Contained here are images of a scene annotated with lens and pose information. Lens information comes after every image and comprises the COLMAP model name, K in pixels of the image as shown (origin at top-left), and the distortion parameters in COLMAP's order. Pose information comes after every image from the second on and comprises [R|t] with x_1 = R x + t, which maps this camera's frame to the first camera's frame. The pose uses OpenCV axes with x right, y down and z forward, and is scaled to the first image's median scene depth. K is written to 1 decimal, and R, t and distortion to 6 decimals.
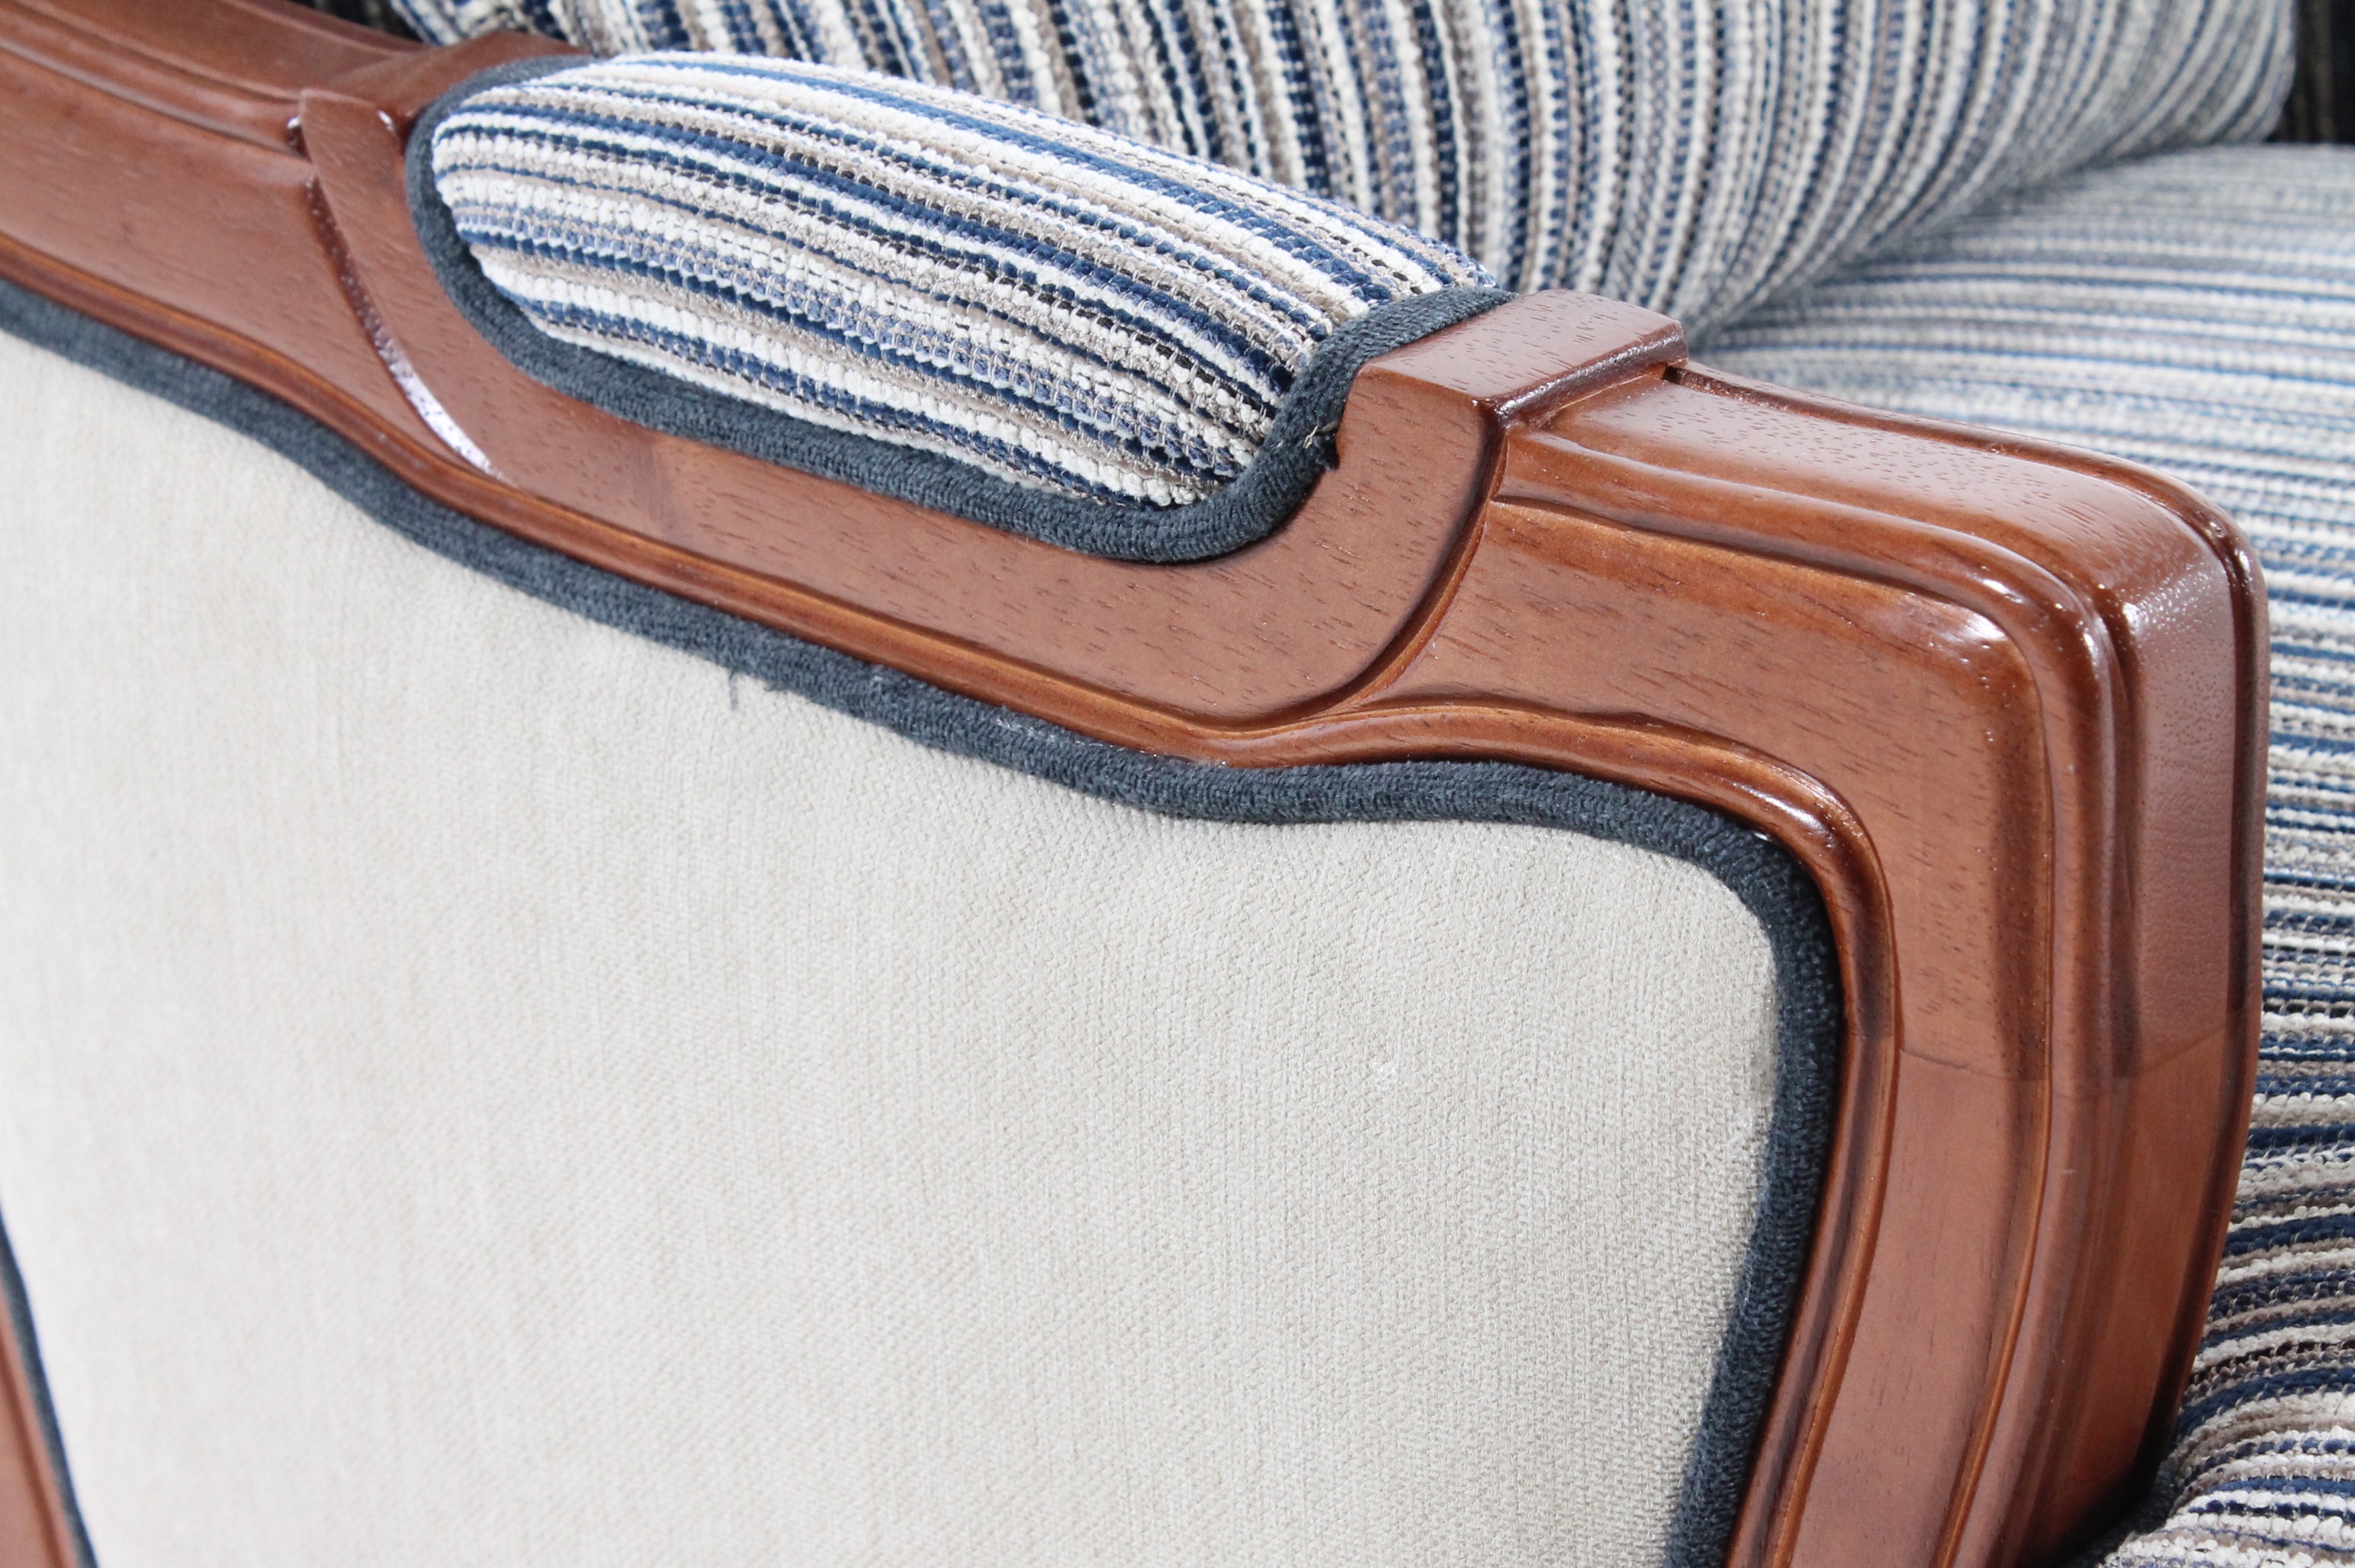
lens RADIAL K [[5794.6, 0, 1177.5], [0, 5794.6, 784.0], [0, 0, 1]] dist [0.112676, 0.437612]
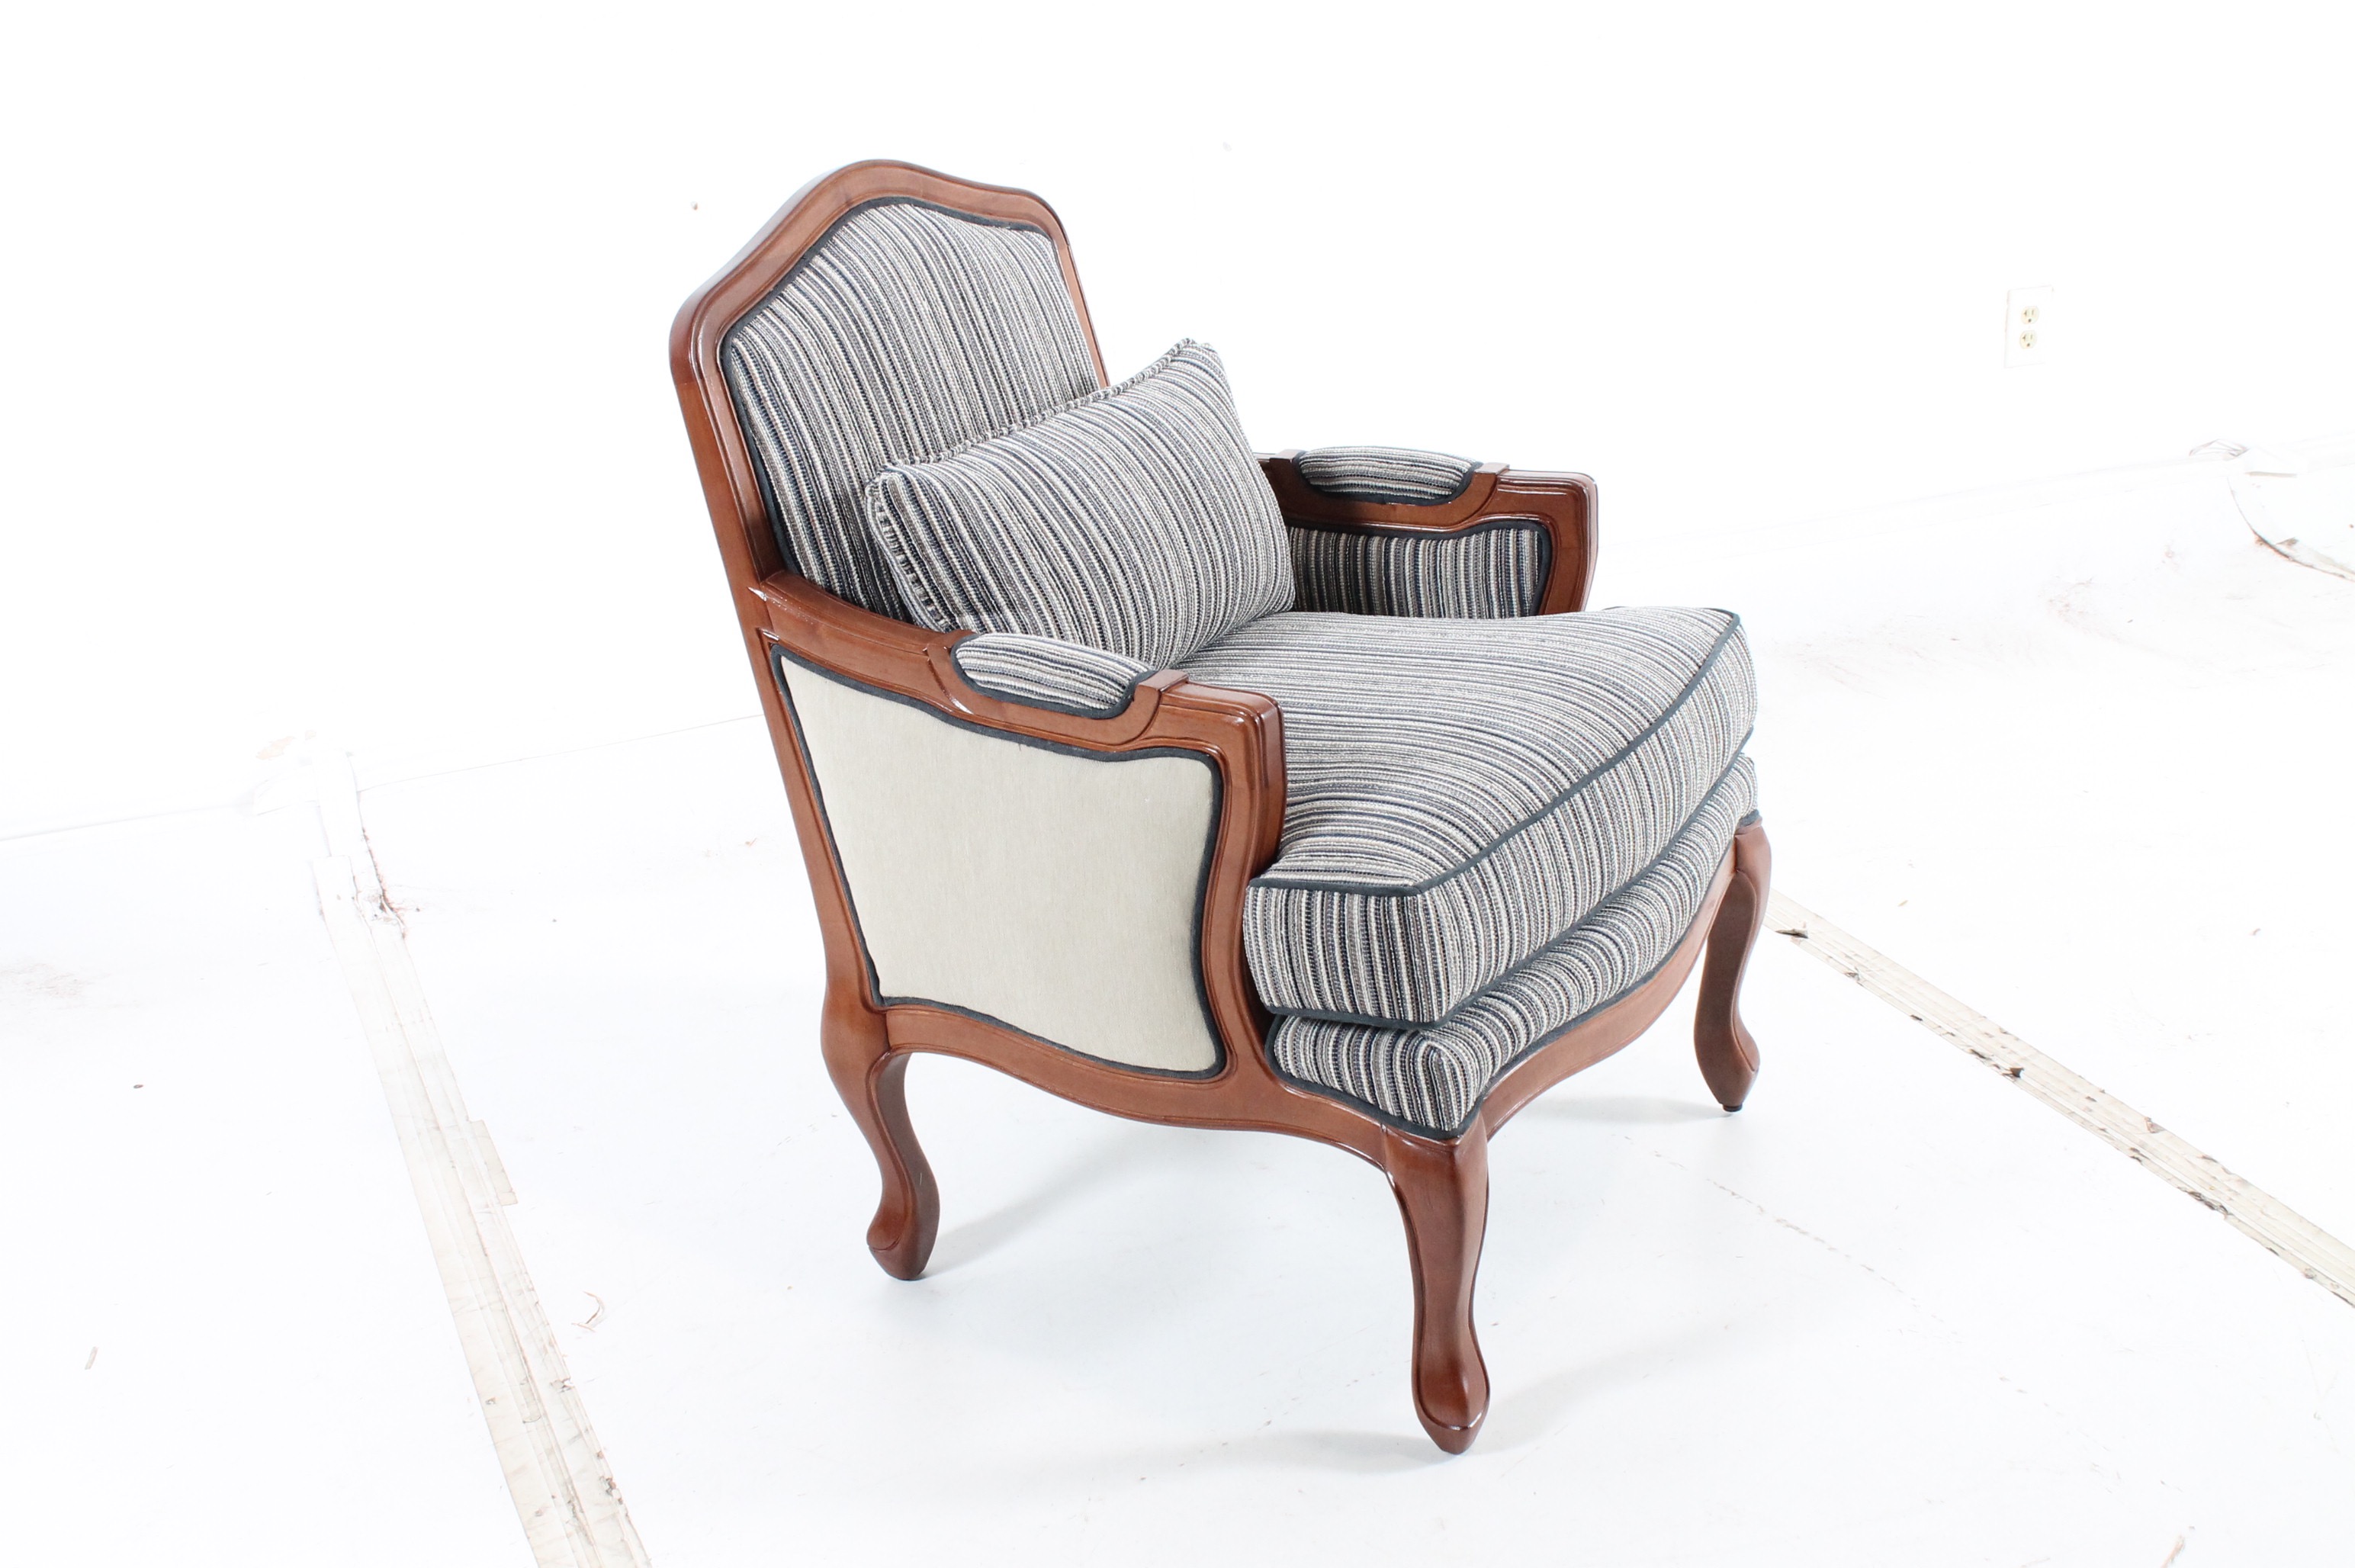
lens RADIAL K [[1894.1, 0, 1177.5], [0, 1894.1, 784.0], [0, 0, 1]] dist [0.000805, -0.000001]
pose [[0.991749, -0.068297, 0.108488, -0.141471], [0.068850, 0.997626, -0.001358, 0.036444], [-0.108138, 0.008817, 0.994097, -0.937291]]
